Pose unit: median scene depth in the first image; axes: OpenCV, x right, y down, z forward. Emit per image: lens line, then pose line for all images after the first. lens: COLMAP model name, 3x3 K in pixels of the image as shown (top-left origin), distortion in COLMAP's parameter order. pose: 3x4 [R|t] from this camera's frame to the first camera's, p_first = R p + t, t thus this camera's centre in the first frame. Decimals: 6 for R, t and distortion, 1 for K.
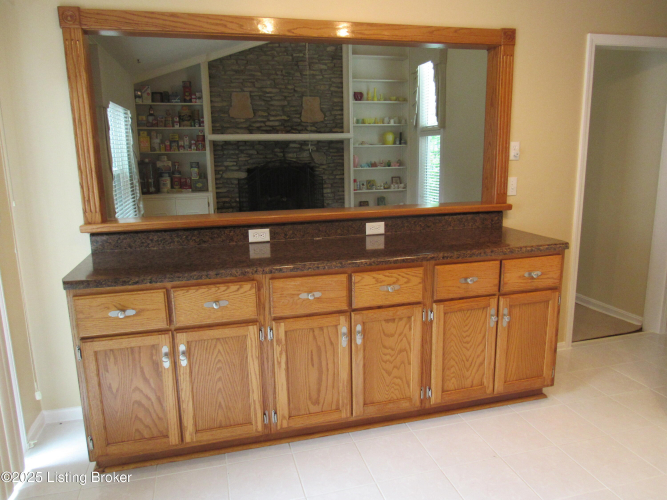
lens RADIAL K [[476.9, 0, 333.3], [0, 476.9, 250.4], [0, 0, 1]] dist [-0.030394, 0.011940]
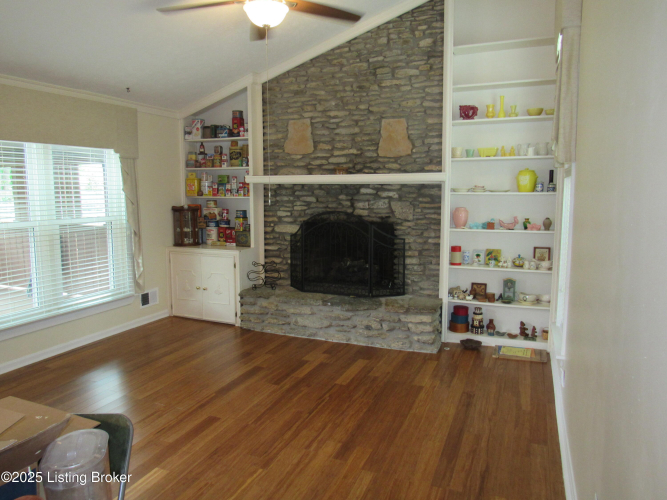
lens RADIAL K [[476.9, 0, 333.1], [0, 476.9, 250.6], [0, 0, 1]] dist [-0.030394, 0.011940]
pose [[0.793626, 0.089676, -0.601761, 0.565439], [-0.135297, 0.990324, -0.030854, -0.205769], [0.593172, 0.105904, 0.798080, 0.829069]]
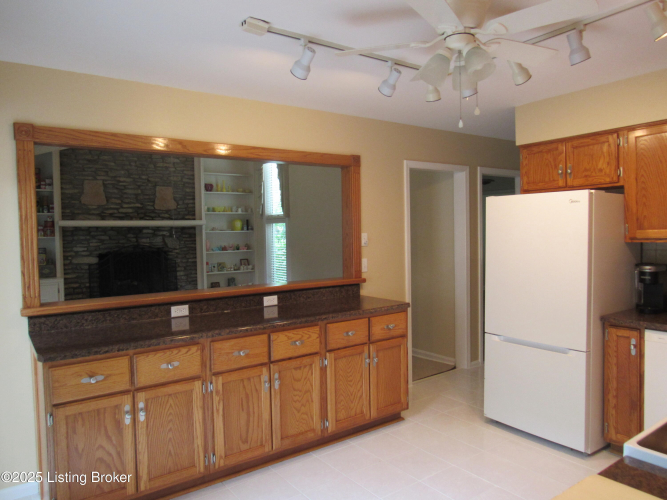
lens RADIAL K [[476.9, 0, 332.6], [0, 476.9, 250.9], [0, 0, 1]] dist [-0.030394, 0.011940]
pose [[0.932944, -0.013483, 0.359769, -0.149519], [0.073269, 0.985496, -0.153064, 0.020331], [-0.352487, 0.169160, 0.920401, -0.173376]]
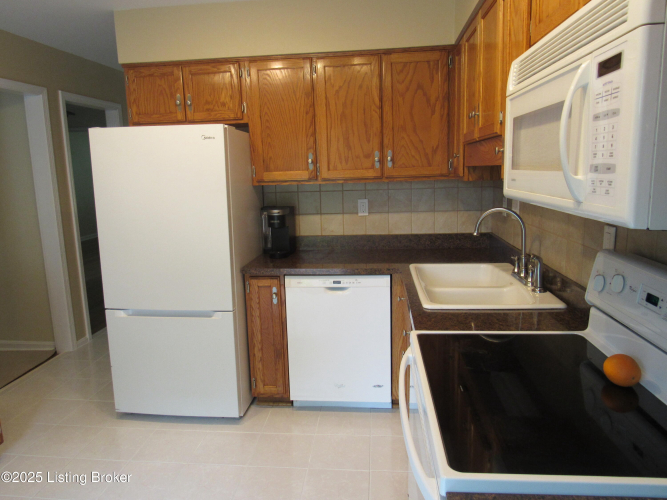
lens RADIAL K [[476.9, 0, 333.7], [0, 476.9, 250.6], [0, 0, 1]] dist [-0.030394, 0.011940]
pose [[0.347029, -0.153022, 0.925286, -0.068057], [0.203008, 0.975465, 0.085183, -0.017996], [-0.915619, 0.158279, 0.369580, 0.006517]]
